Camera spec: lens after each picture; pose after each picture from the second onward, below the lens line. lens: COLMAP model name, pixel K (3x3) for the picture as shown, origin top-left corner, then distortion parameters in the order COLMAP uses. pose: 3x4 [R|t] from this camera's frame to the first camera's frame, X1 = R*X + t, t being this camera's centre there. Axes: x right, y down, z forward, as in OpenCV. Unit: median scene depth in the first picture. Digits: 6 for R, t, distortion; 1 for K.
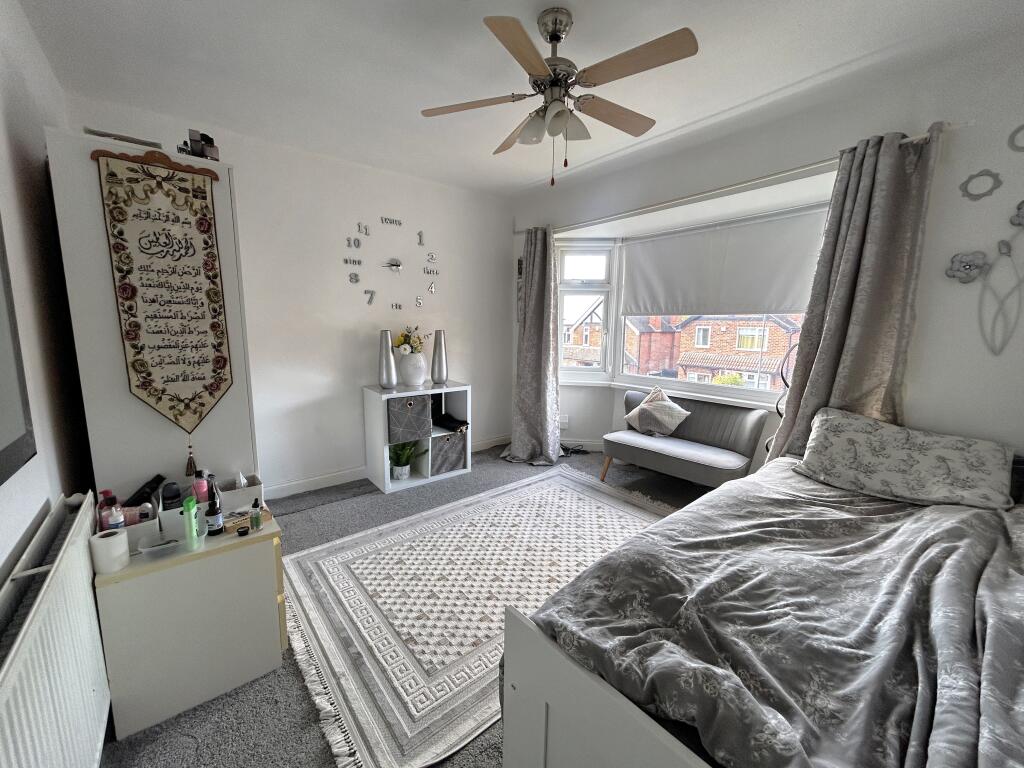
lens RADIAL K [[414.6, 0, 511.9], [0, 414.6, 387.2], [0, 0, 1]] dist [-0.002493, -0.000614]
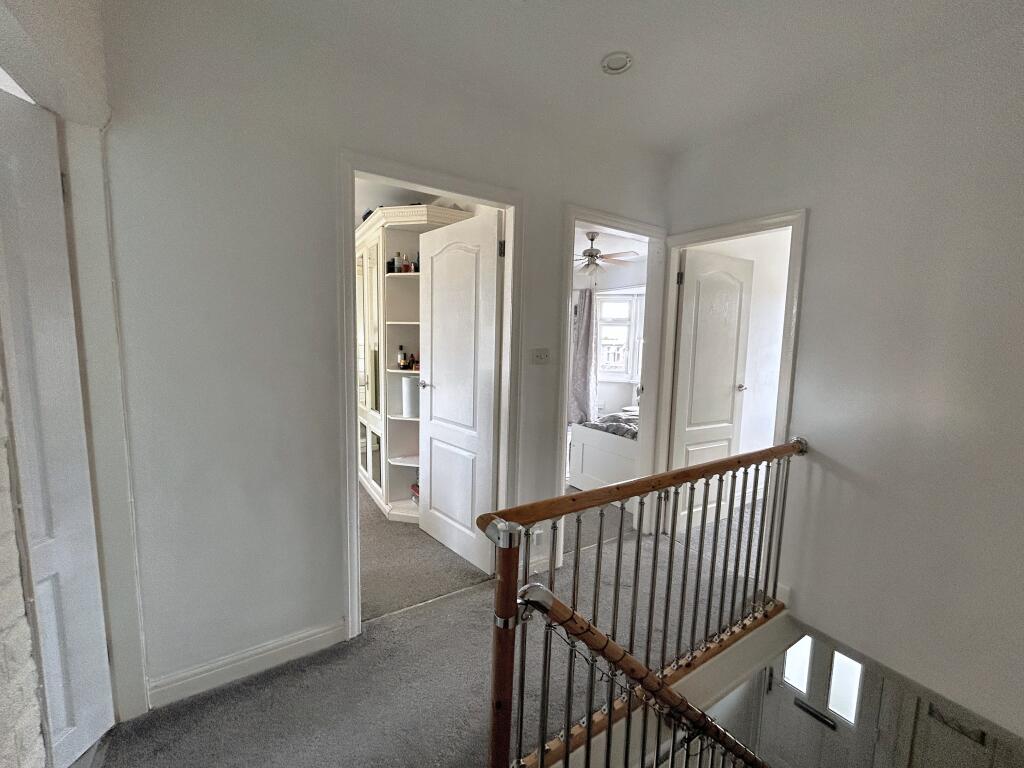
lens RADIAL K [[414.6, 0, 510.0], [0, 414.6, 385.9], [0, 0, 1]] dist [-0.002493, -0.000614]
pose [[0.992078, 0.023074, -0.123483, -0.031043], [-0.028908, 0.998538, -0.045671, 0.105097], [0.122248, 0.048878, 0.991295, -0.707392]]
